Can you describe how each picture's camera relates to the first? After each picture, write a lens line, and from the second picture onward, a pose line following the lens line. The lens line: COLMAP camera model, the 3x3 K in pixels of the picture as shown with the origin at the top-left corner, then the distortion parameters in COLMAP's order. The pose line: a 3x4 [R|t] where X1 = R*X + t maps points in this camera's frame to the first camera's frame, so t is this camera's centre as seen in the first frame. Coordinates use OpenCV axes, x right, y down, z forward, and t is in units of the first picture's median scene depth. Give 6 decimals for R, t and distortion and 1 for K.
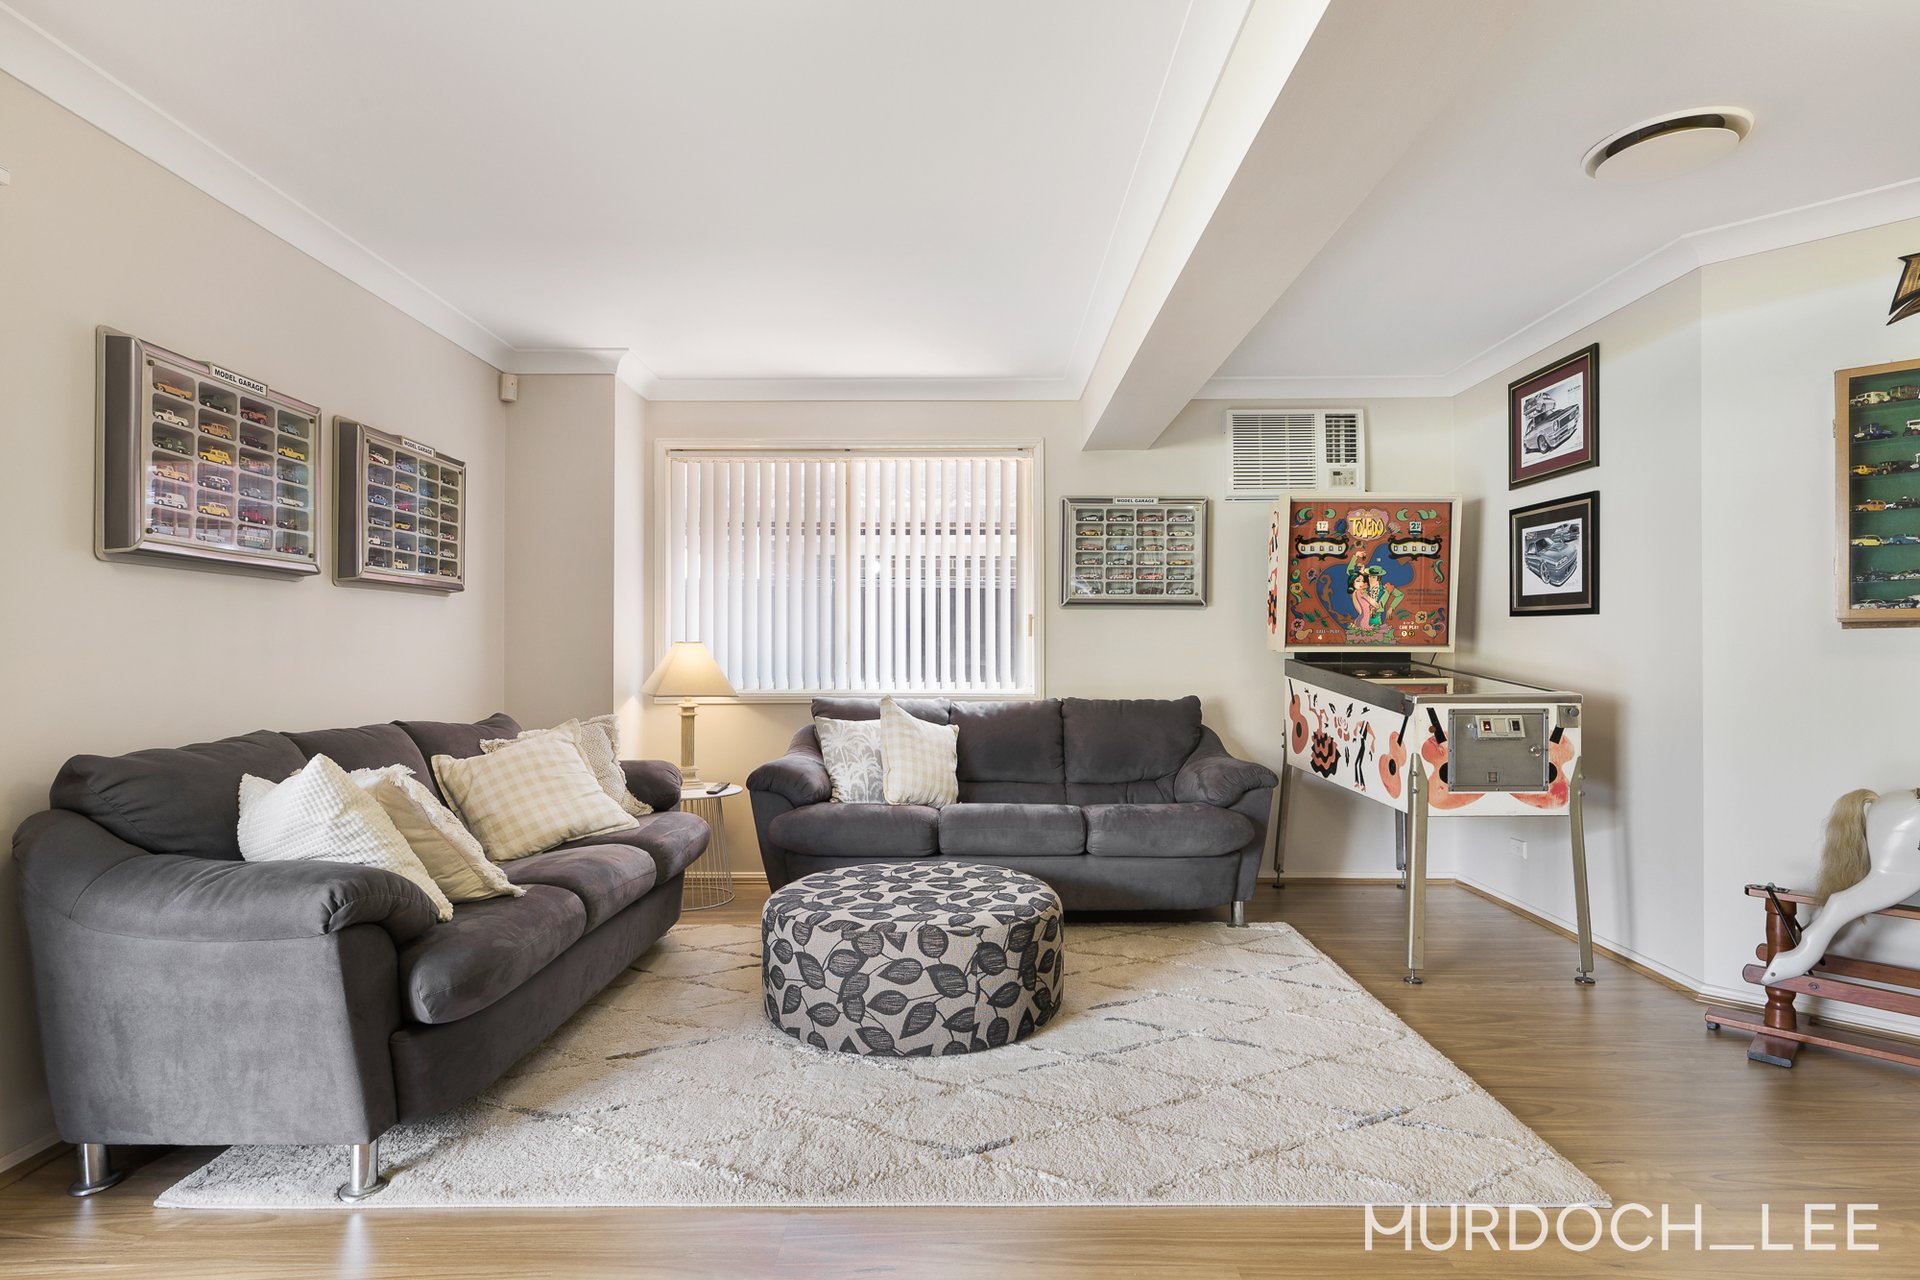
lens RADIAL K [[984.4, 0, 963.6], [0, 984.4, 645.5], [0, 0, 1]] dist [0.003226, 0.000315]
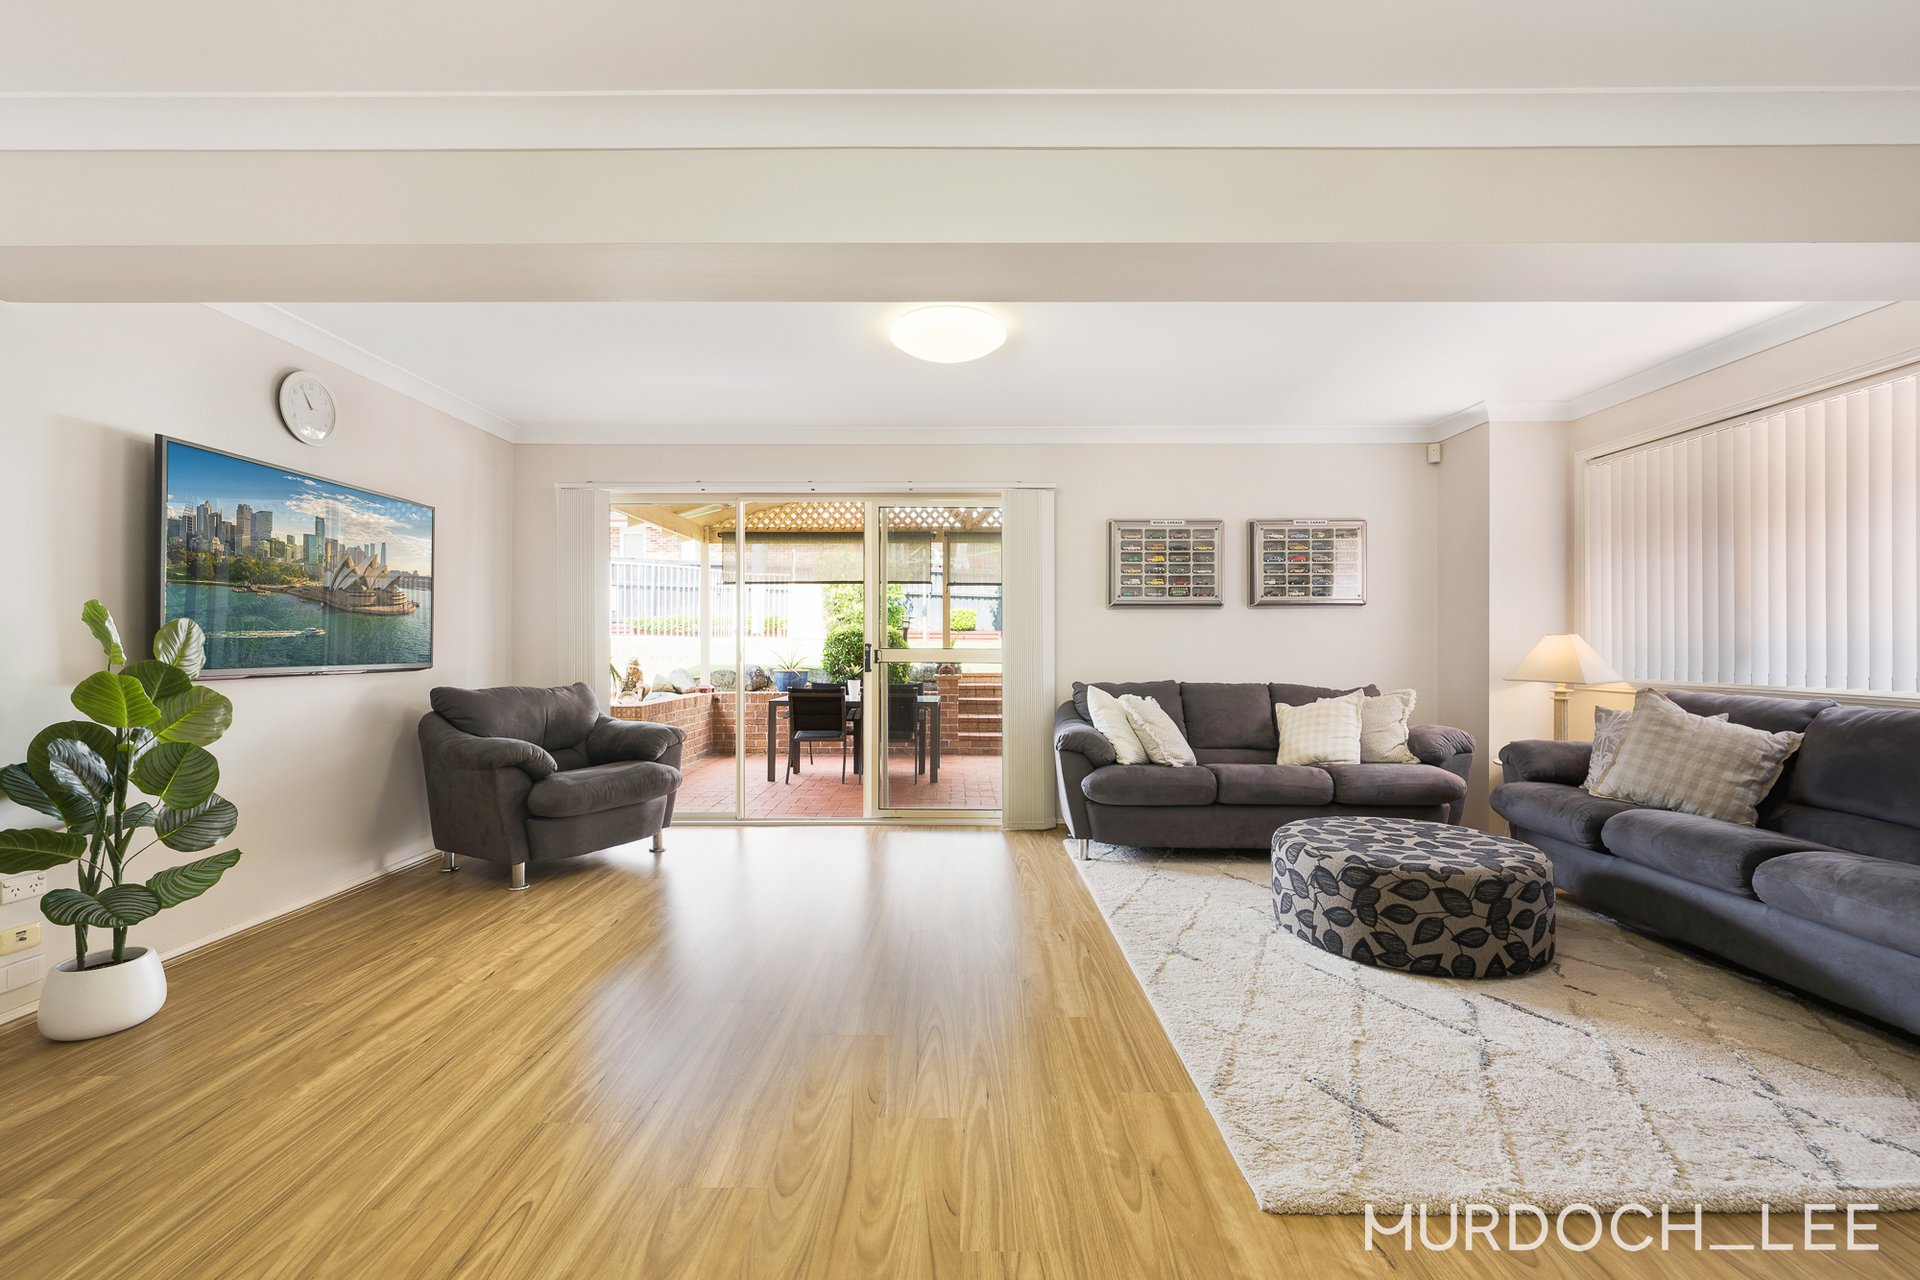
lens RADIAL K [[825.2, 0, 958.7], [0, 825.2, 640.3], [0, 0, 1]] dist [-0.002085, -0.000085]
pose [[-0.013319, -0.006704, -0.999889, 1.093083], [0.010778, 0.999918, -0.006848, 0.005191], [0.999853, -0.010868, -0.013245, 0.527172]]
